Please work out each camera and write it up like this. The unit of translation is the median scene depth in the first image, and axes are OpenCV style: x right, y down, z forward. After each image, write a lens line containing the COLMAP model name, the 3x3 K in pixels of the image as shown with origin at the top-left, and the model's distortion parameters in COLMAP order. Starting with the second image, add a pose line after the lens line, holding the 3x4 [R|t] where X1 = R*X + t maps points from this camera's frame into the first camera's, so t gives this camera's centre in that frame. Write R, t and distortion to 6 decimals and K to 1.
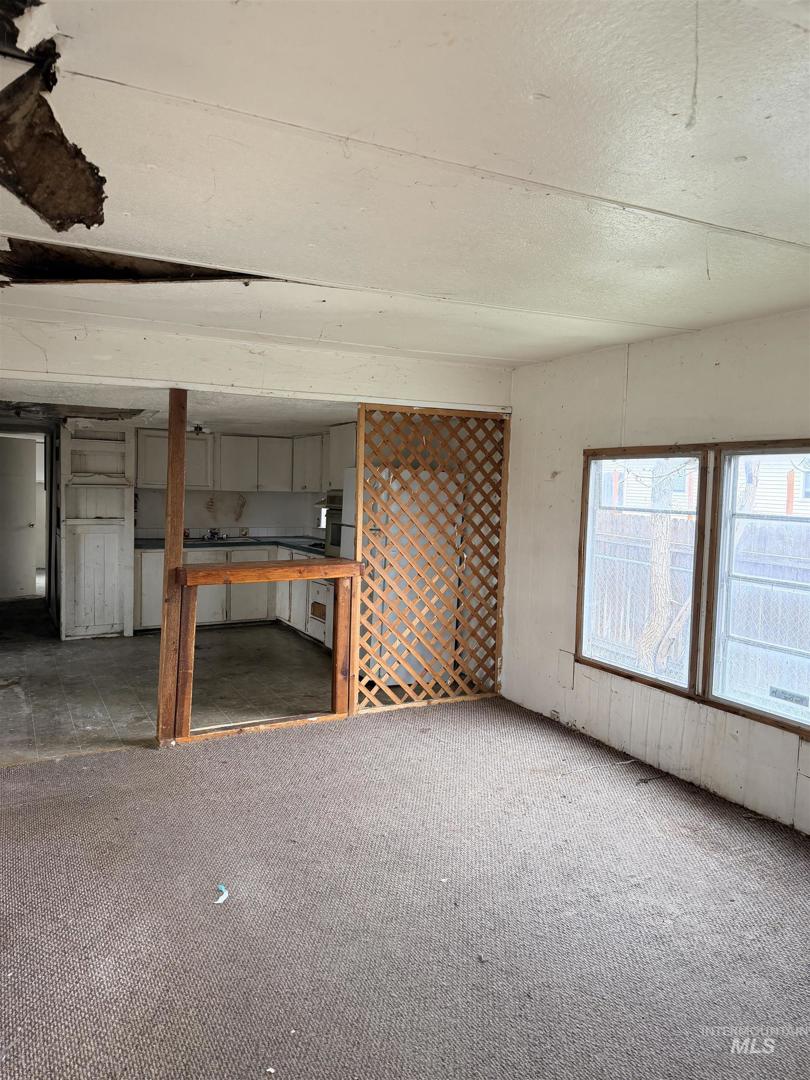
lens RADIAL K [[750.5, 0, 398.0], [0, 750.5, 543.8], [0, 0, 1]] dist [0.148094, -0.264038]
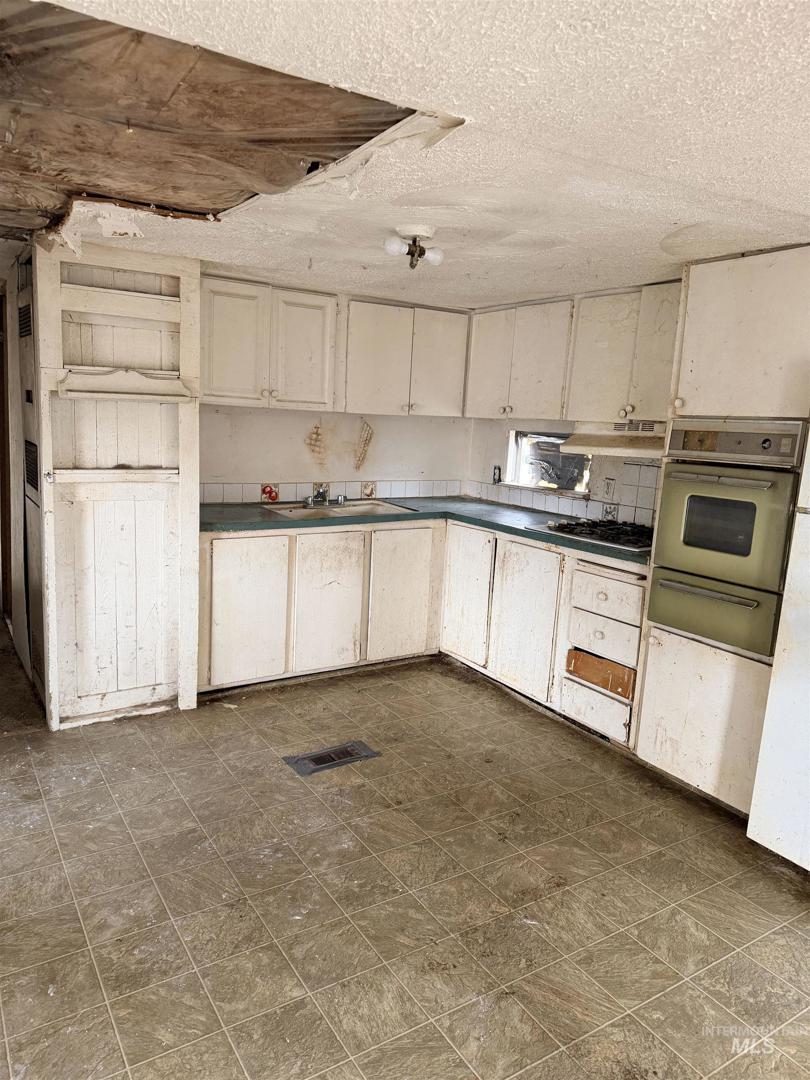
lens RADIAL K [[754.1, 0, 403.4], [0, 754.1, 554.4], [0, 0, 1]] dist [0.099684, -0.106575]
pose [[0.996367, 0.007682, 0.084819, -0.261901], [-0.017467, 0.993185, 0.115229, -0.037718], [-0.083356, -0.116292, 0.989711, 0.521571]]
